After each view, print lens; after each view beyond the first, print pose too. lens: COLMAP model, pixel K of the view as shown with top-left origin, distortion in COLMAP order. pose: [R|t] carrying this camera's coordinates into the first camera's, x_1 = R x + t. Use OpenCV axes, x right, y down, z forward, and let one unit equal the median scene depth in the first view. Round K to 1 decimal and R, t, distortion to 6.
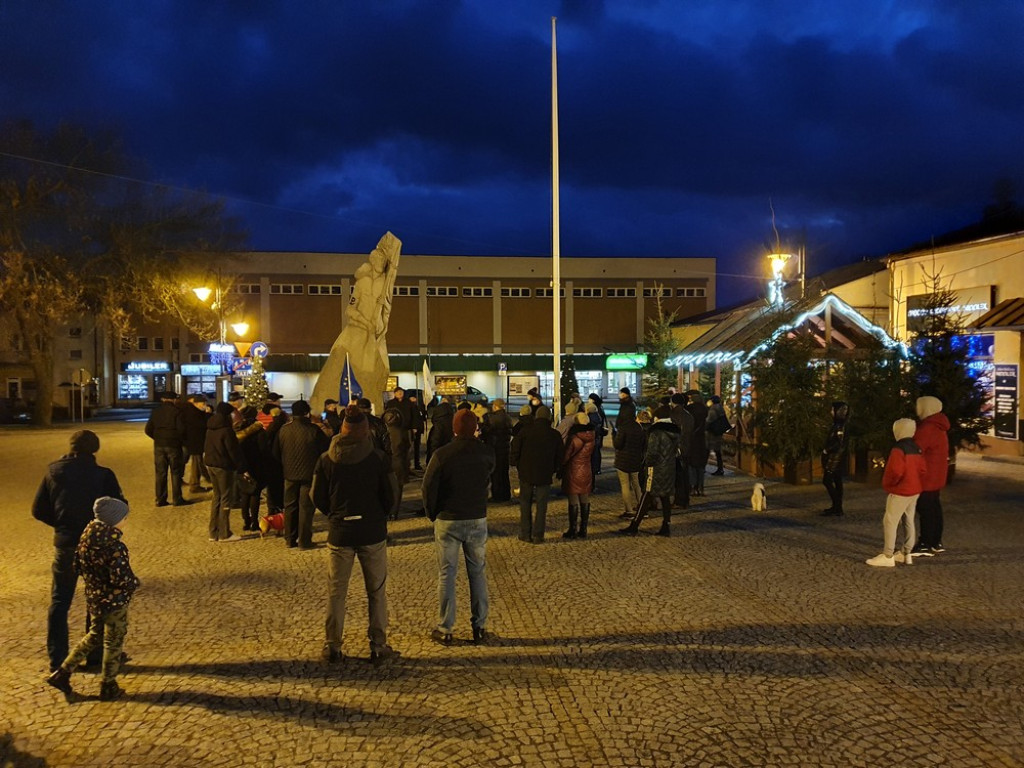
lens RADIAL K [[800.4, 0, 512.6], [0, 800.4, 401.0], [0, 0, 1]] dist [0.021588, -0.007864]
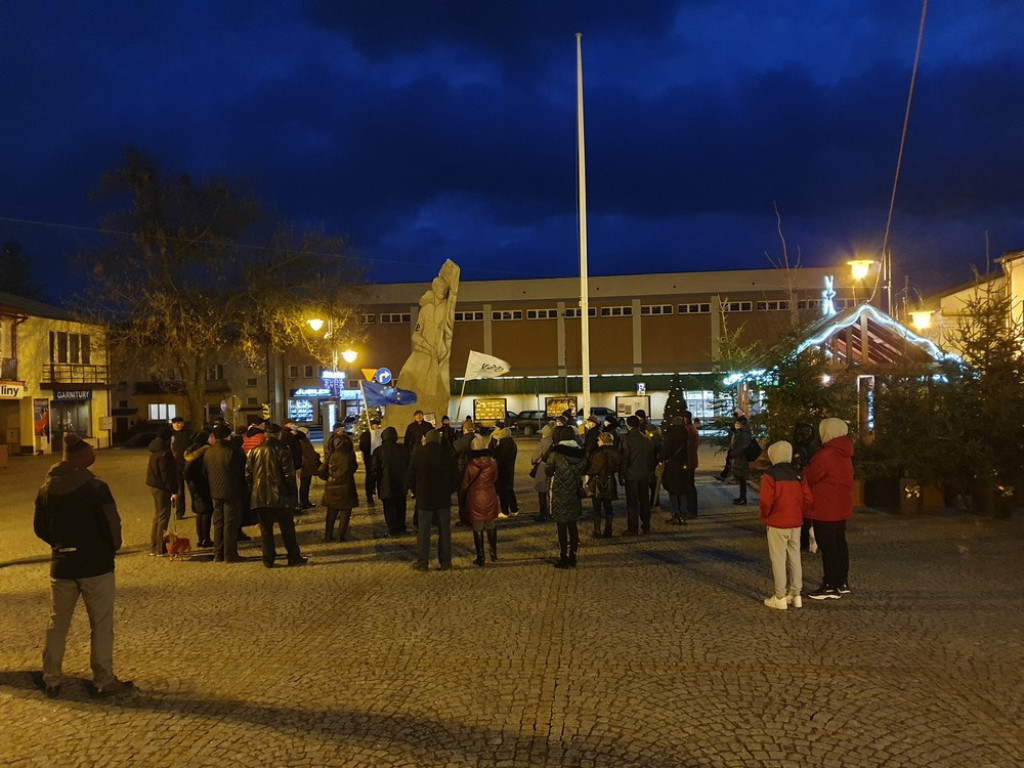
lens RADIAL K [[800.4, 0, 512.6], [0, 800.4, 401.0], [0, 0, 1]] dist [0.021588, -0.007864]
pose [[0.972823, -0.012211, -0.231228, 0.158300], [0.006282, 0.999633, -0.026360, -0.001666], [0.231465, 0.024191, 0.972543, 0.023530]]
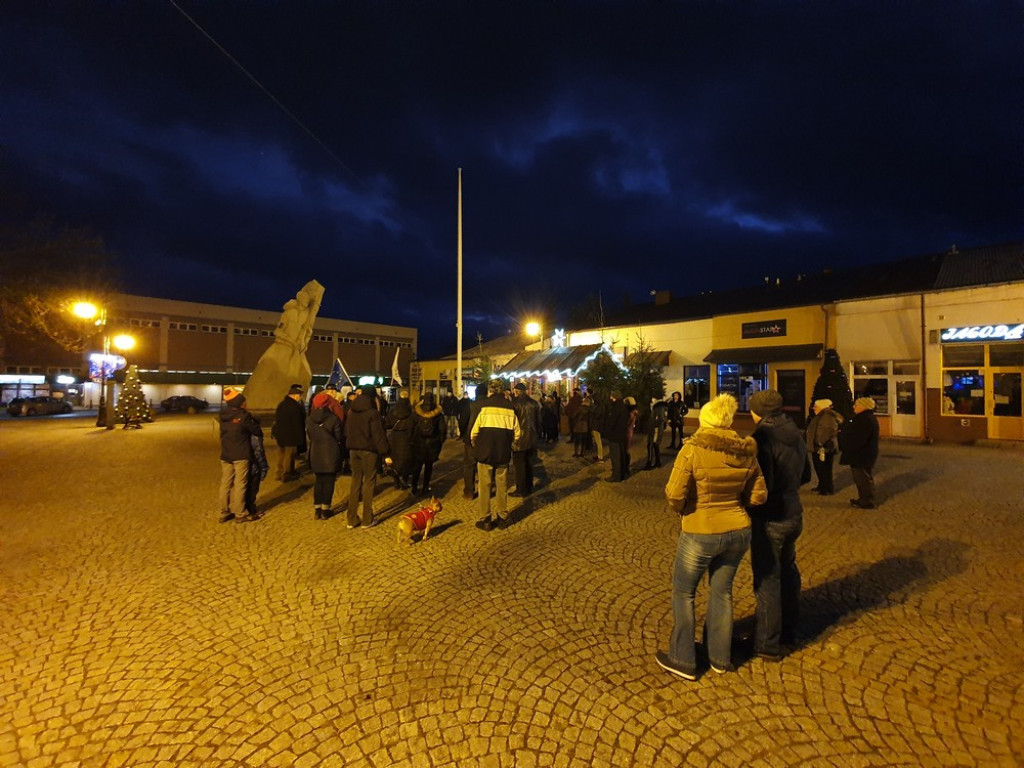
lens RADIAL K [[408.5, 0, 523.1], [0, 408.5, 376.6], [0, 0, 1]] dist [0.001070, -0.010909]
pose [[0.821084, 0.030426, 0.569996, -0.254047], [0.010316, 0.997624, -0.068112, 0.014779], [-0.570714, 0.061806, 0.818820, 0.196715]]
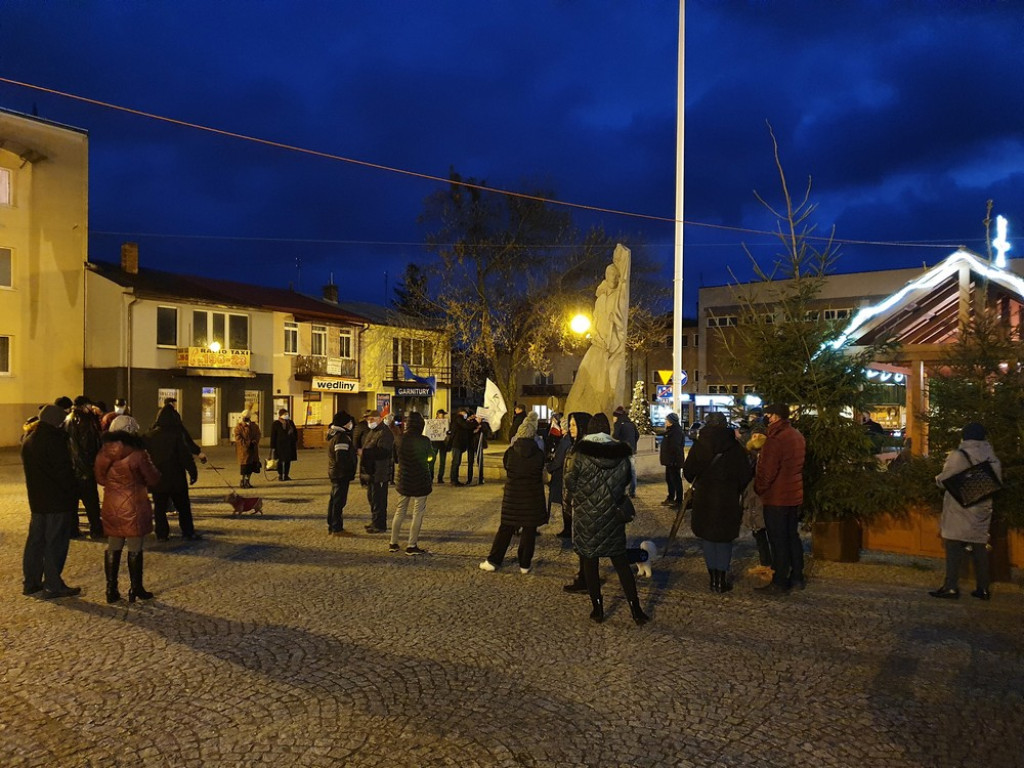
lens RADIAL K [[792.0, 0, 538.4], [0, 792.0, 395.9], [0, 0, 1]] dist [0.018010, -0.009292]
pose [[0.718903, 0.001065, -0.695109, 0.422694], [-0.037271, 0.998619, -0.037017, 0.005577], [0.694110, 0.052519, 0.717951, 0.265249]]
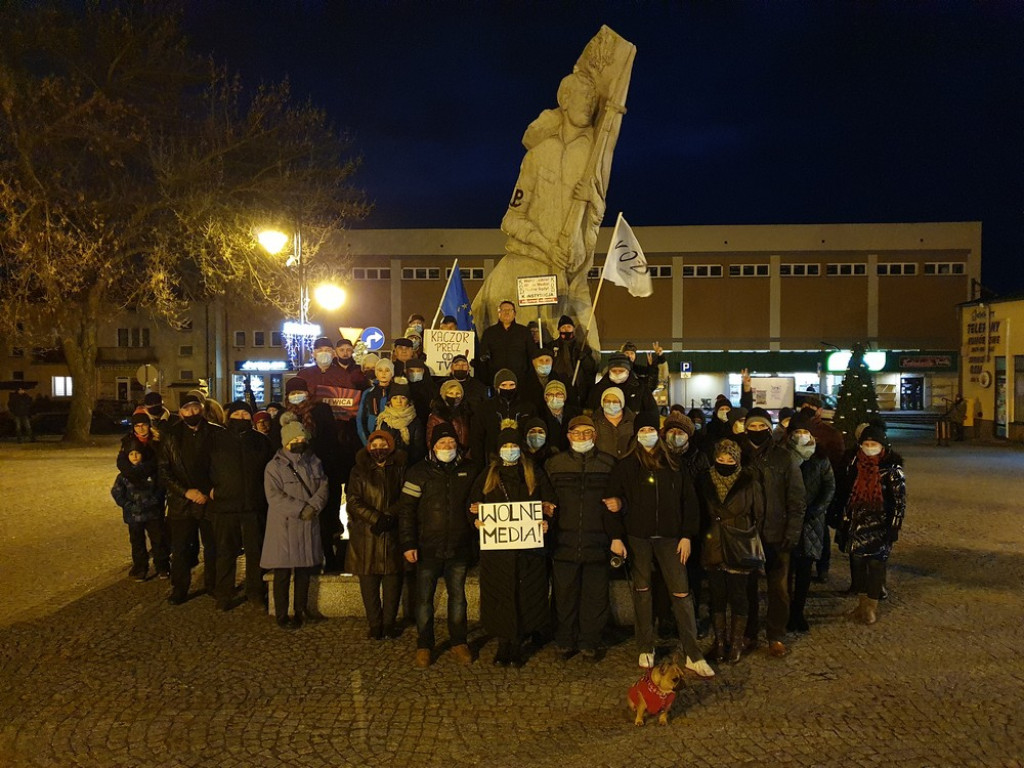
lens RADIAL K [[785.7, 0, 489.8], [0, 785.7, 390.0], [0, 0, 1]] dist [0.015884, -0.010589]
pose [[0.980469, 0.009690, -0.196433, -0.128112], [-0.013504, 0.999745, -0.018087, -0.011378], [0.196208, 0.020387, 0.980350, 0.575114]]
